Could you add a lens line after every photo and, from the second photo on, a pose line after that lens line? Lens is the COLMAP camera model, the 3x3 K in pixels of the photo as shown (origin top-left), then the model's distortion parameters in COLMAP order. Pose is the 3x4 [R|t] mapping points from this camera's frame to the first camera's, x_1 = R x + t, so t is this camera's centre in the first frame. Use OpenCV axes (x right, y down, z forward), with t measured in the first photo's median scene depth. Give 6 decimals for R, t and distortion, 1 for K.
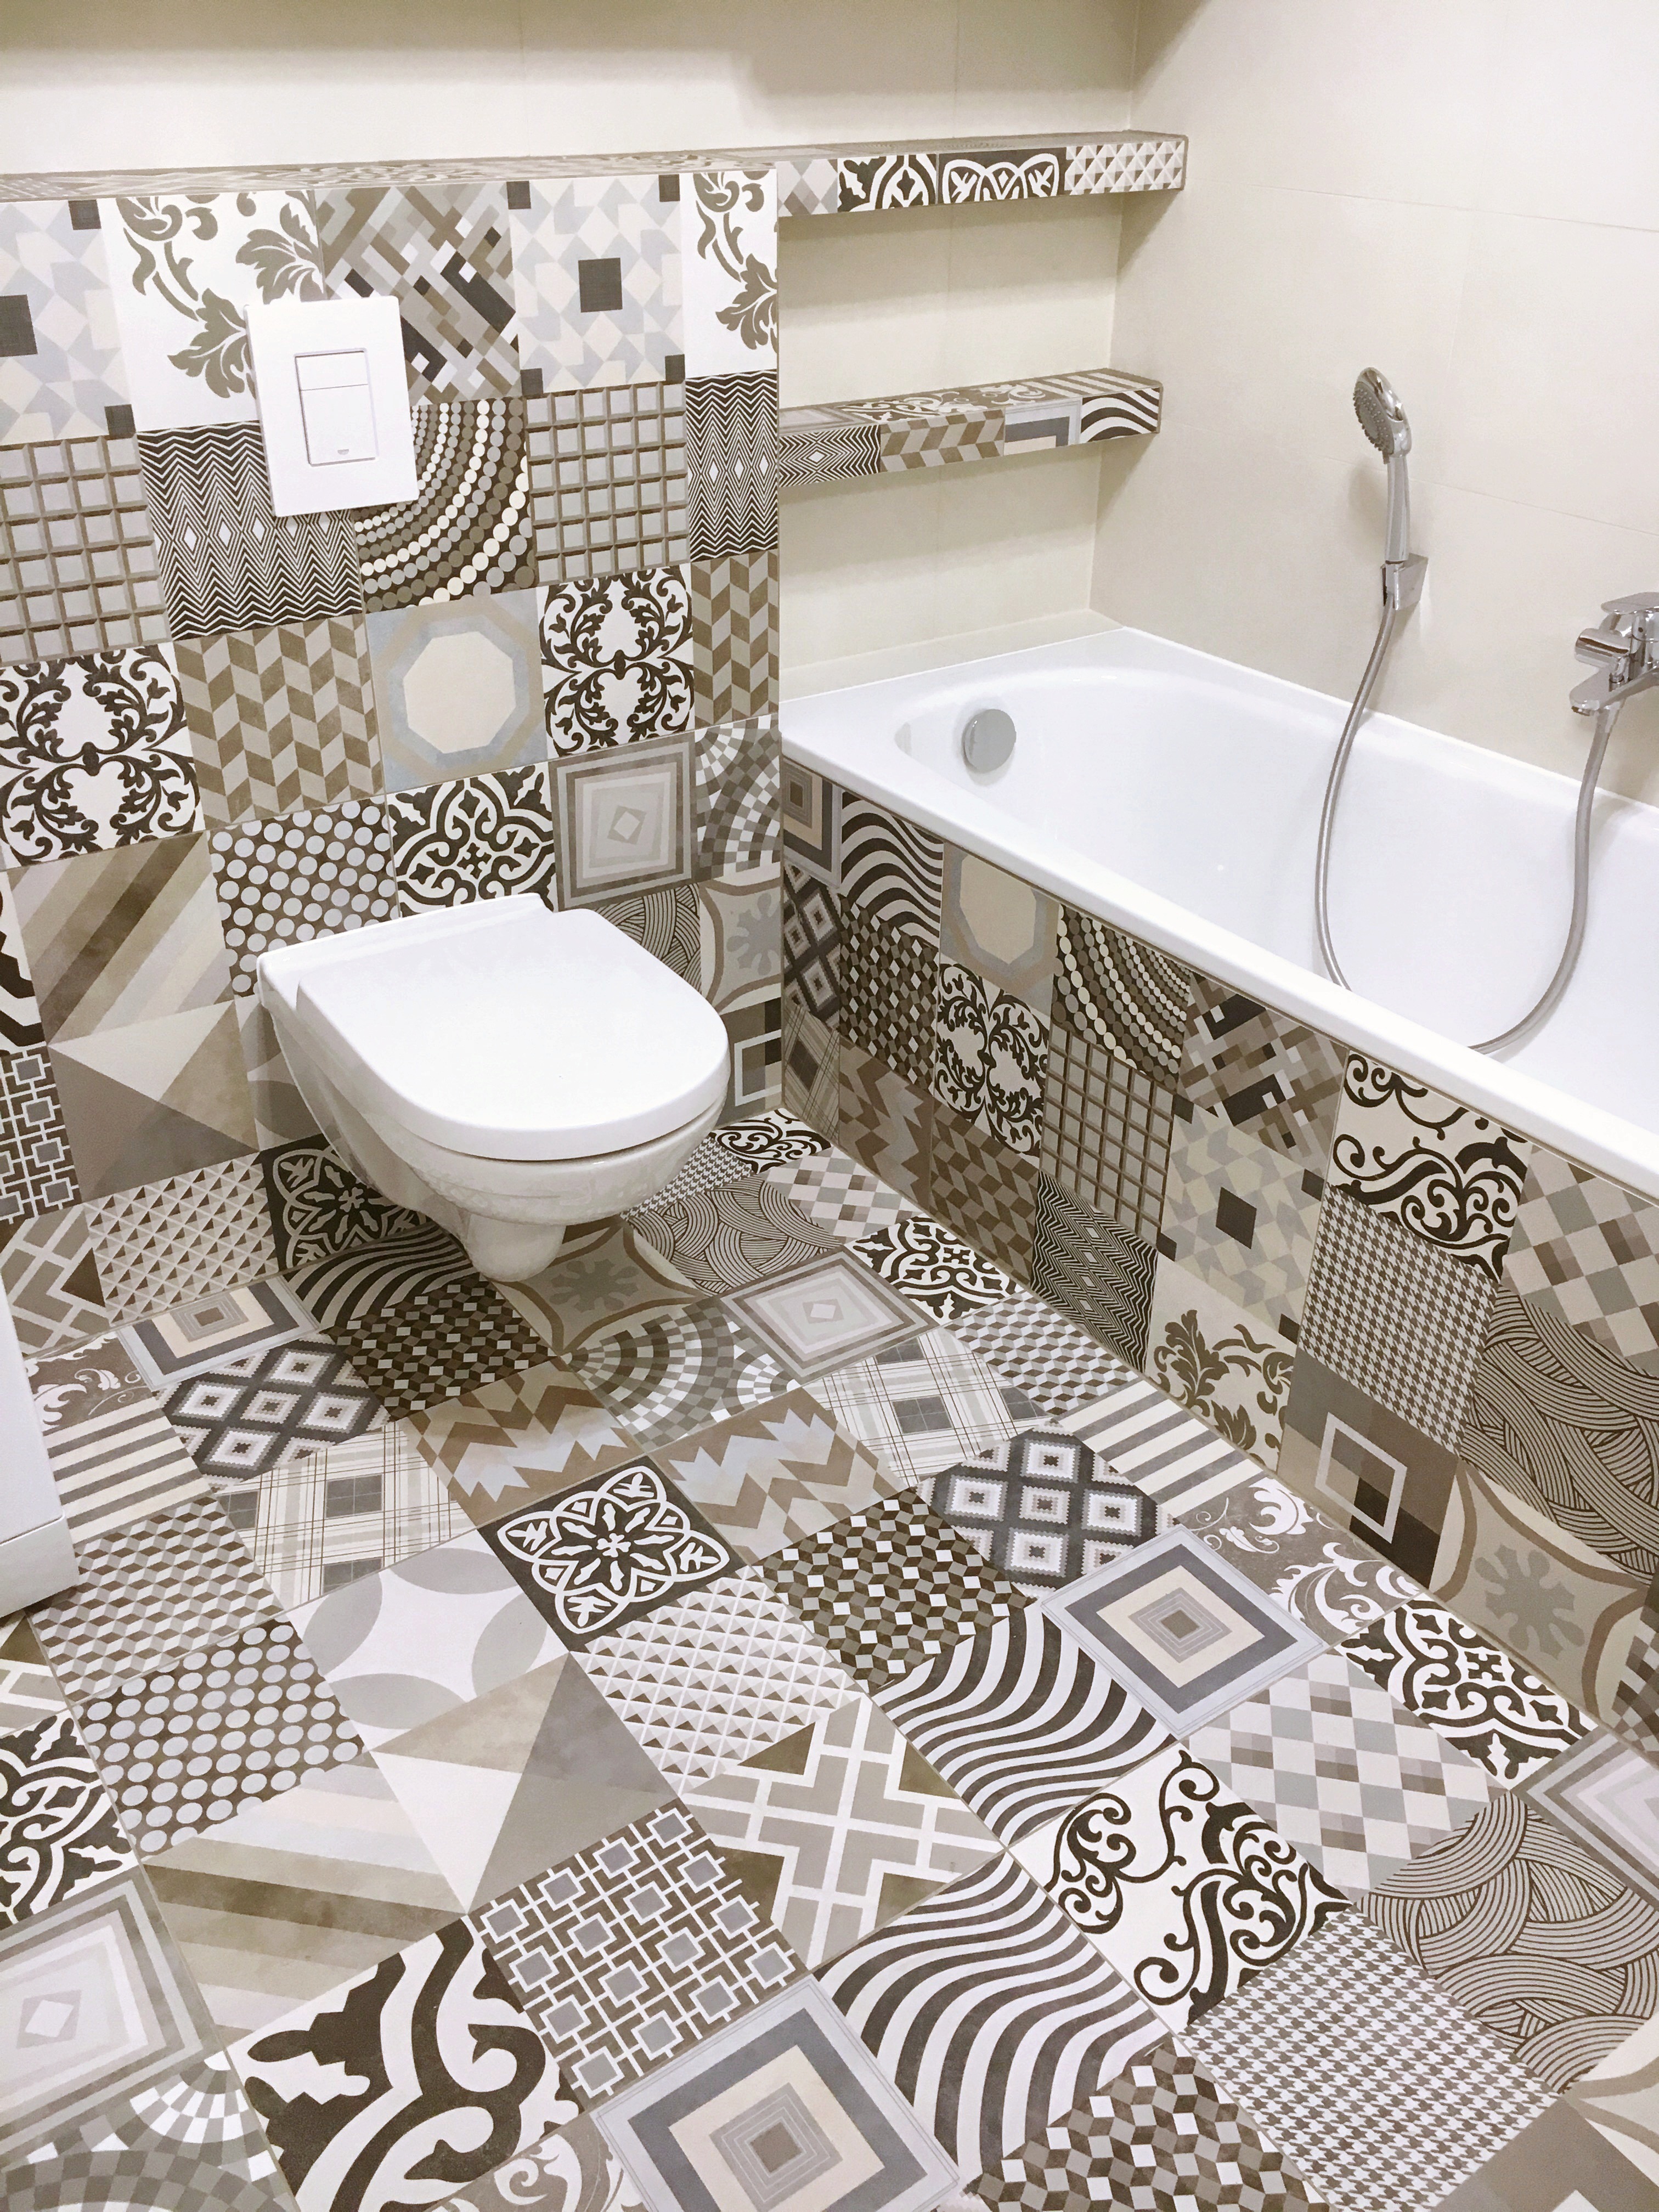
lens RADIAL K [[1878.2, 0, 827.0], [0, 1878.2, 1110.0], [0, 0, 1]] dist [0.087791, -0.102759]
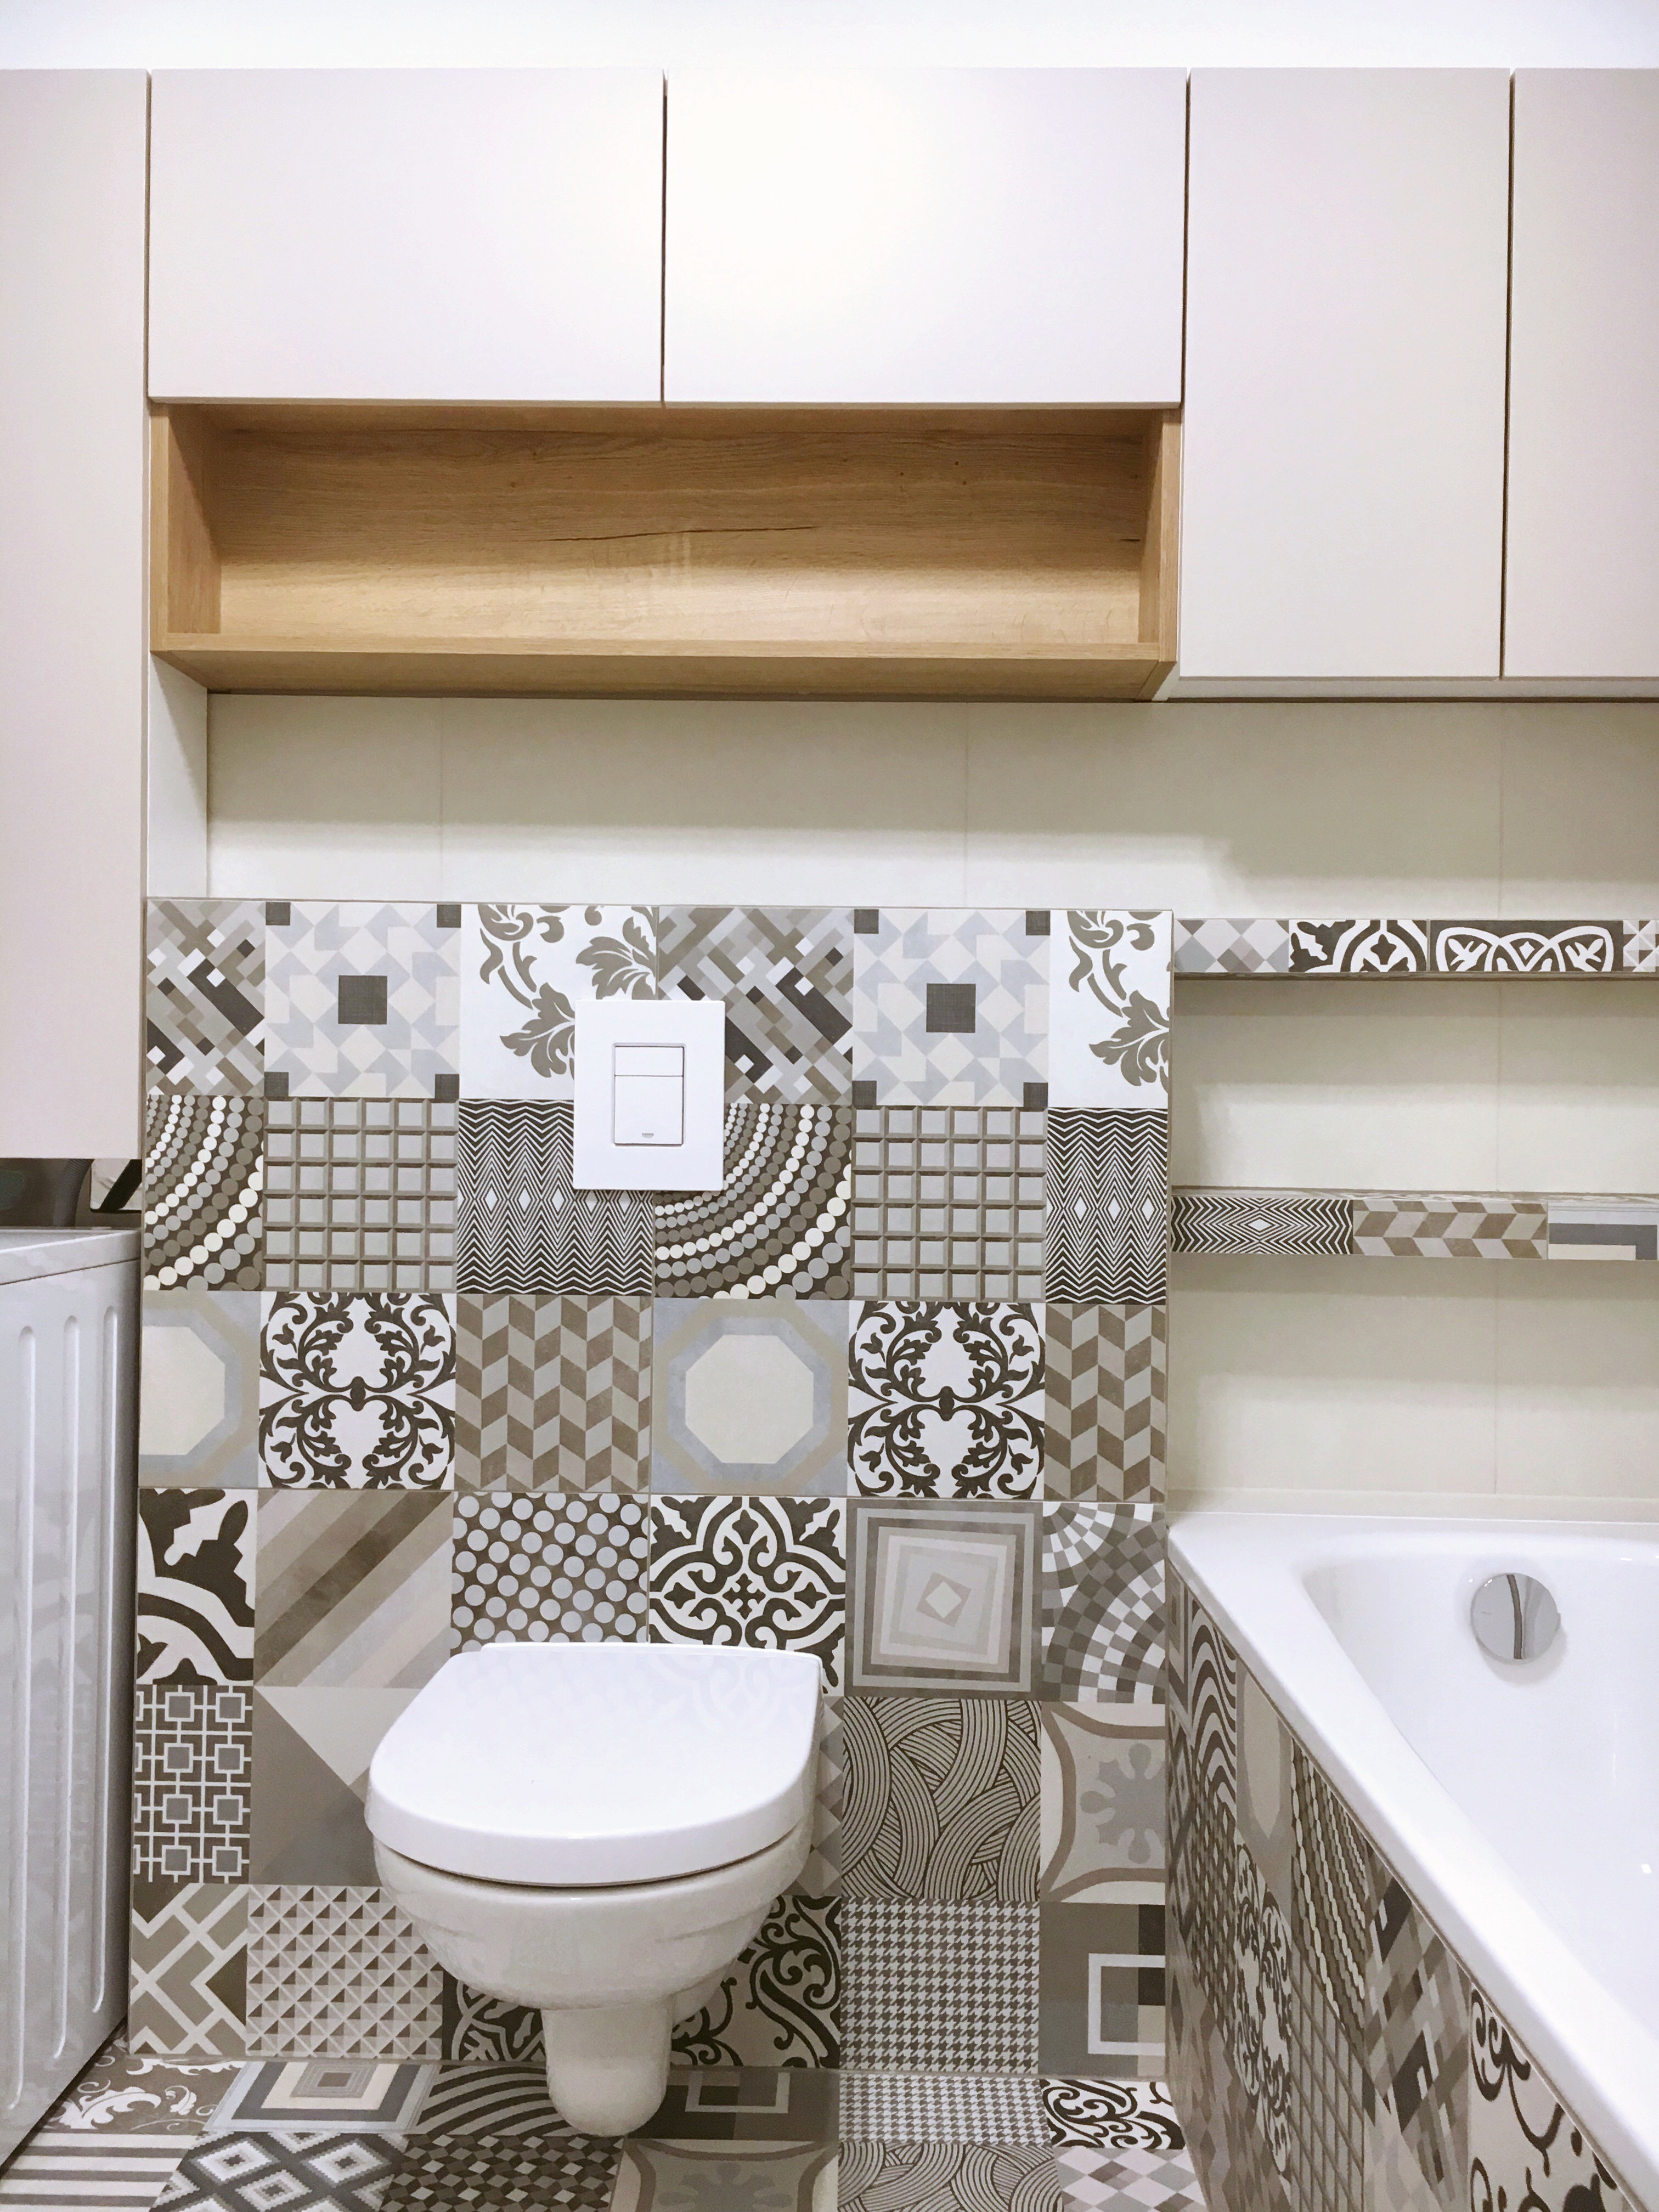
lens RADIAL K [[1878.2, 0, 843.3], [0, 1878.2, 1140.9], [0, 0, 1]] dist [0.087791, -0.102759]
pose [[0.810286, 0.000913, -0.586033, 0.394078], [-0.301977, 0.857666, -0.416196, 0.039949], [0.502241, 0.514207, 0.695231, 0.337098]]
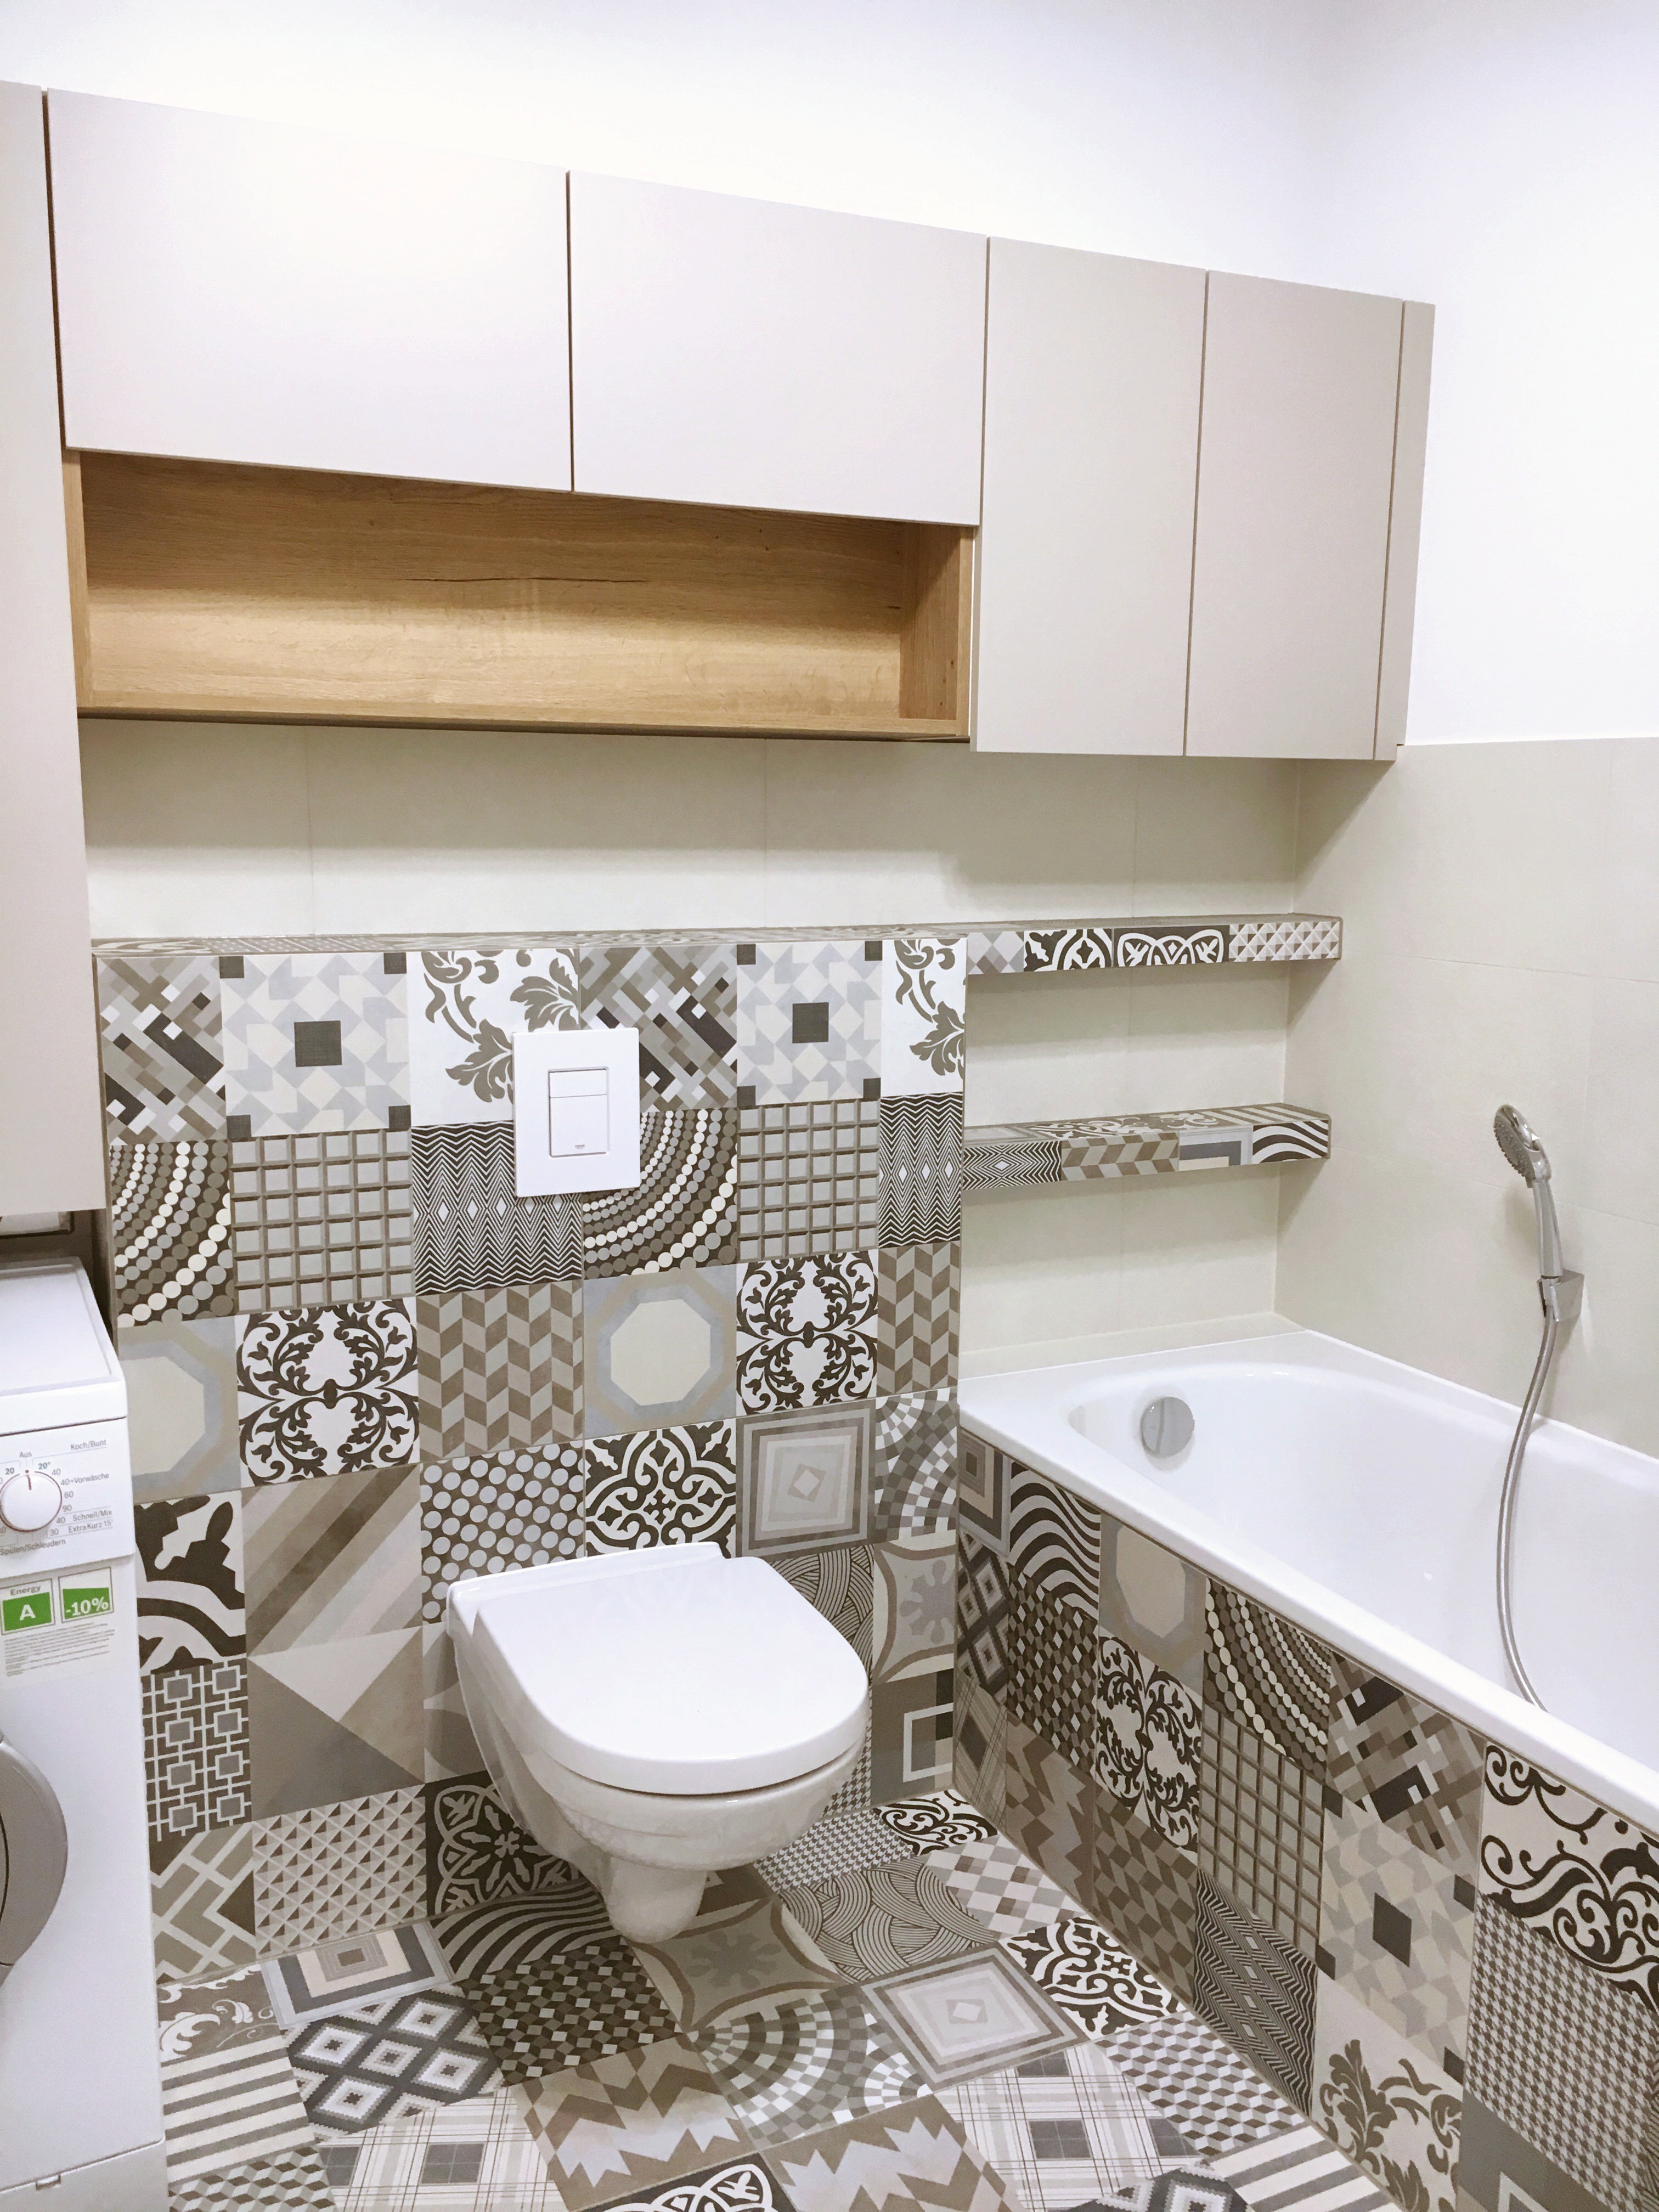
lens RADIAL K [[1878.2, 0, 826.2], [0, 1878.2, 1120.8], [0, 0, 1]] dist [0.087791, -0.102759]
pose [[0.987867, 0.023888, -0.153456, 0.071641], [-0.077605, 0.931820, -0.354525, 0.039117], [0.134525, 0.362133, 0.922368, -0.059243]]
